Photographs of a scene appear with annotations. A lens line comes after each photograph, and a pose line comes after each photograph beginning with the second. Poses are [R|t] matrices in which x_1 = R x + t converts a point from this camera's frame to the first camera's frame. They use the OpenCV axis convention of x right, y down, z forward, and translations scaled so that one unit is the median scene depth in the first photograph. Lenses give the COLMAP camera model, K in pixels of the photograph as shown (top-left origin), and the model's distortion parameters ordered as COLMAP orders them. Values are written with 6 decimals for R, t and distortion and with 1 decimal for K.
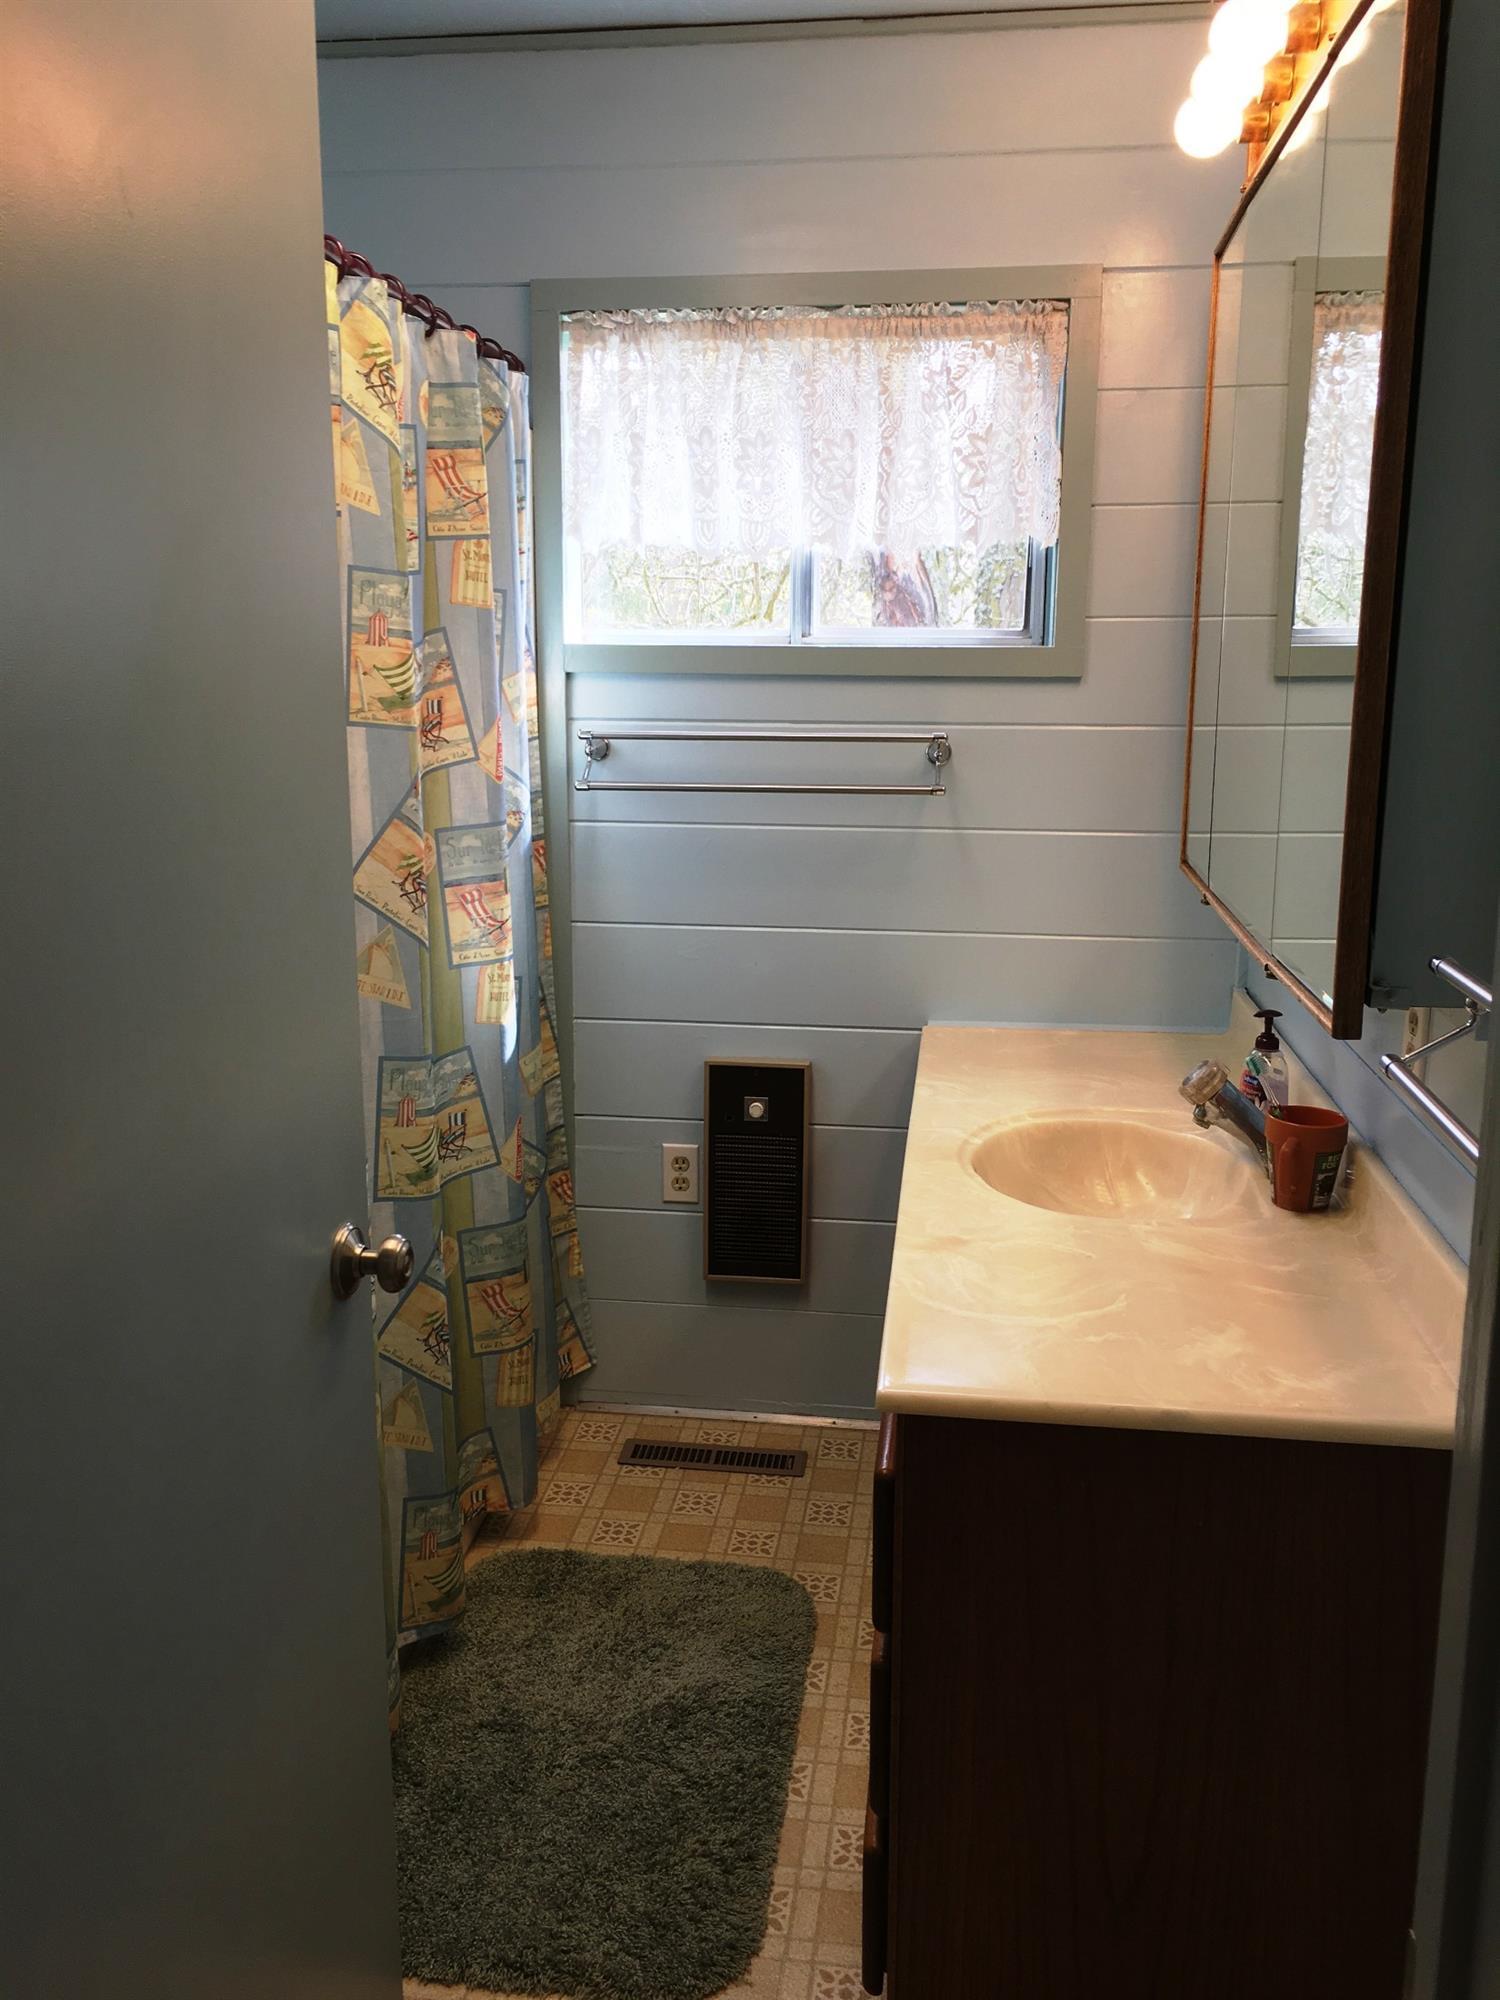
lens RADIAL K [[1685.7, 0, 745.7], [0, 1685.7, 1003.8], [0, 0, 1]] dist [0.077450, -0.080989]
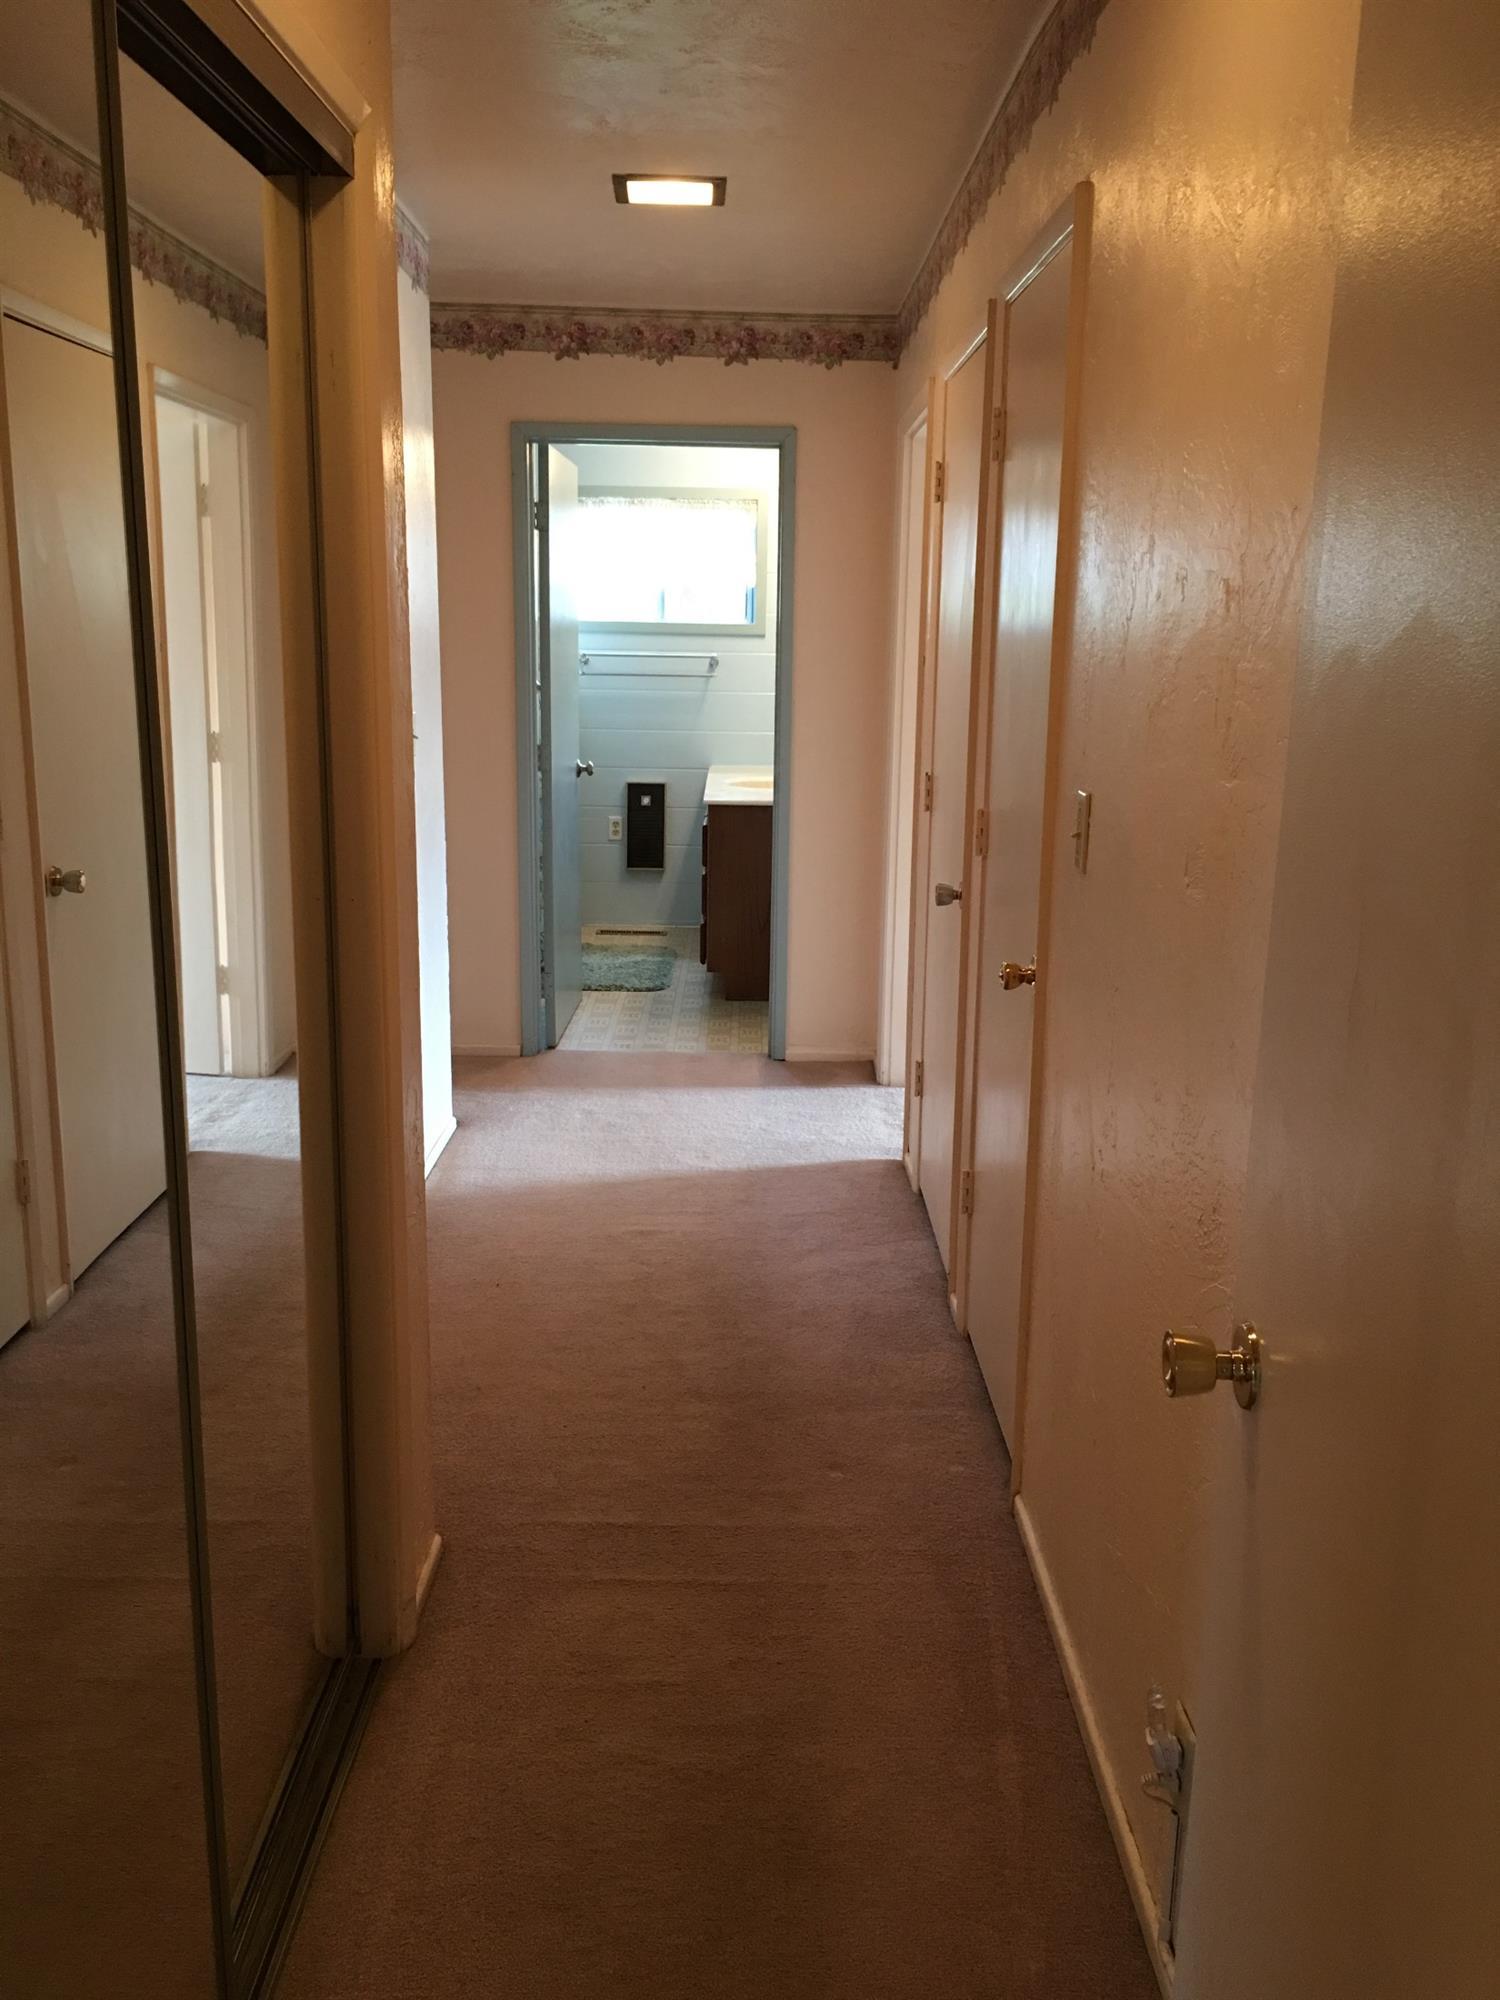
lens RADIAL K [[1685.7, 0, 756.0], [0, 1685.7, 998.4], [0, 0, 1]] dist [0.077450, -0.080989]
pose [[0.989501, -0.013546, 0.143889, -0.206494], [0.012049, 0.999864, 0.011272, 0.343327], [-0.144022, -0.009420, 0.989530, -1.621165]]
